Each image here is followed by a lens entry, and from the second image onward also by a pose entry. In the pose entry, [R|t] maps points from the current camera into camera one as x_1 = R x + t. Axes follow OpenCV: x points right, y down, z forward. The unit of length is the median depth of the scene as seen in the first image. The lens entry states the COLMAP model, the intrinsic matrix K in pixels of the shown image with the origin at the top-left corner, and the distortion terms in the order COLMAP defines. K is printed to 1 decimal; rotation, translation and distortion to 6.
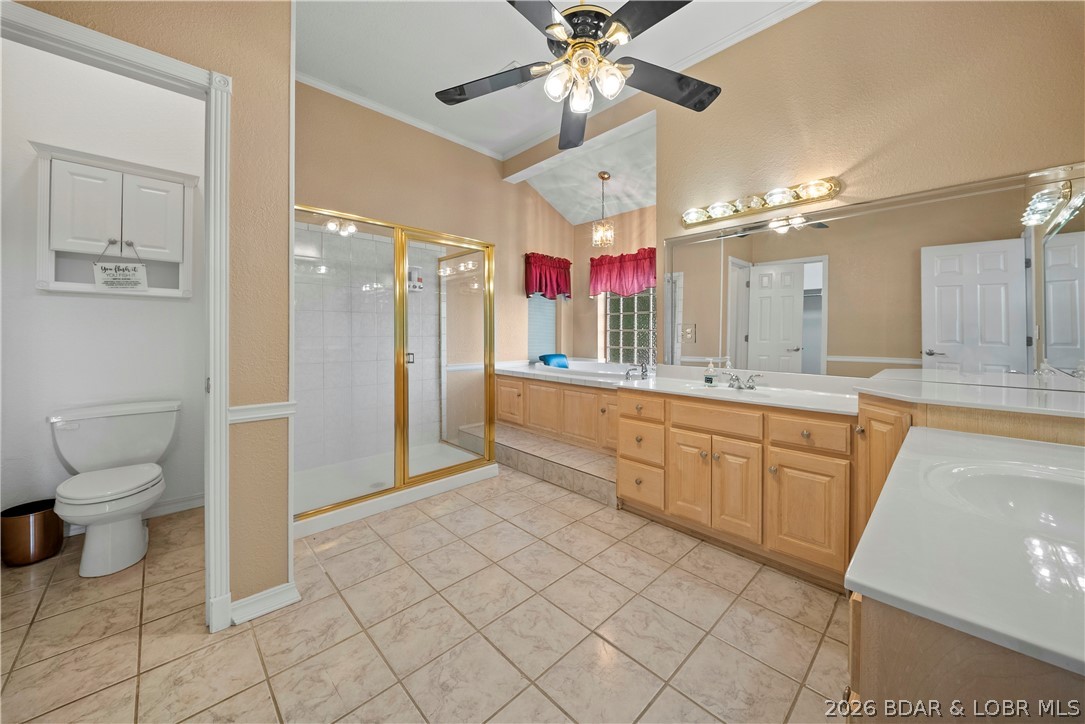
lens RADIAL K [[388.5, 0, 544.9], [0, 388.5, 341.7], [0, 0, 1]] dist [0.019513, -0.009243]
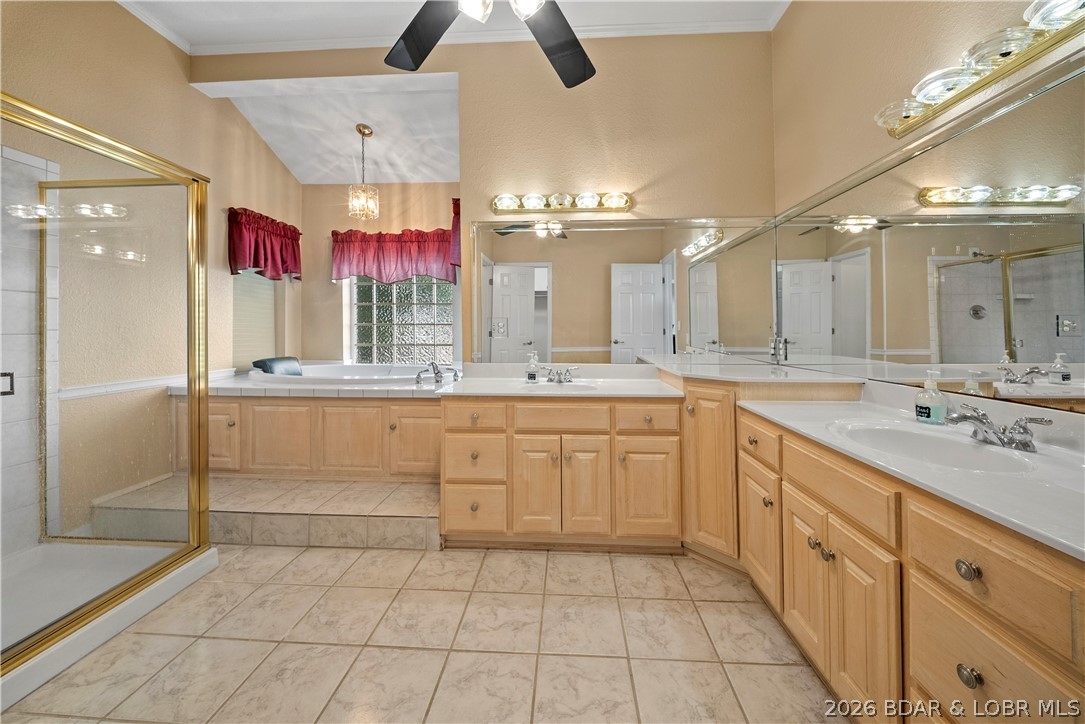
lens RADIAL K [[395.1, 0, 543.8], [0, 395.1, 327.5], [0, 0, 1]] dist [0.013244, -0.007470]
pose [[0.736233, -0.001715, 0.676726, -0.152621], [0.016577, 0.999742, -0.015501, -0.004102], [-0.676525, 0.022630, 0.736072, 0.193224]]
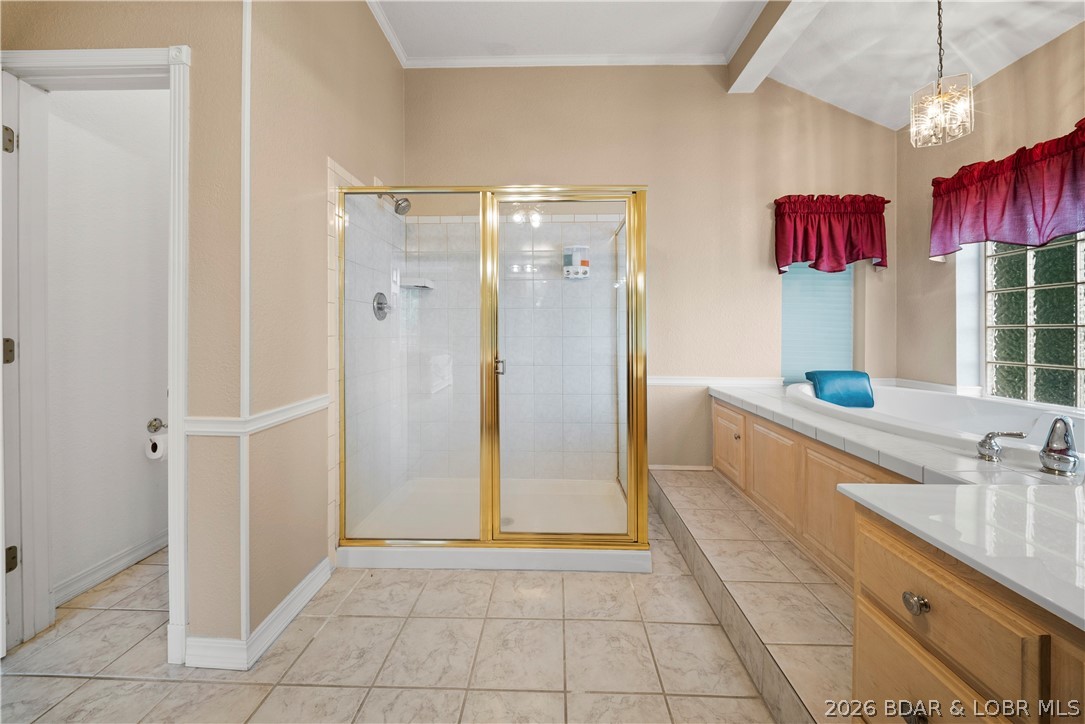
lens RADIAL K [[391.9, 0, 545.1], [0, 391.9, 334.2], [0, 0, 1]] dist [0.001165, -0.003570]
pose [[0.700175, 0.003699, -0.713962, 0.179718], [-0.014497, 0.999854, -0.009037, -0.011368], [0.713824, 0.016678, 0.700126, 0.430993]]
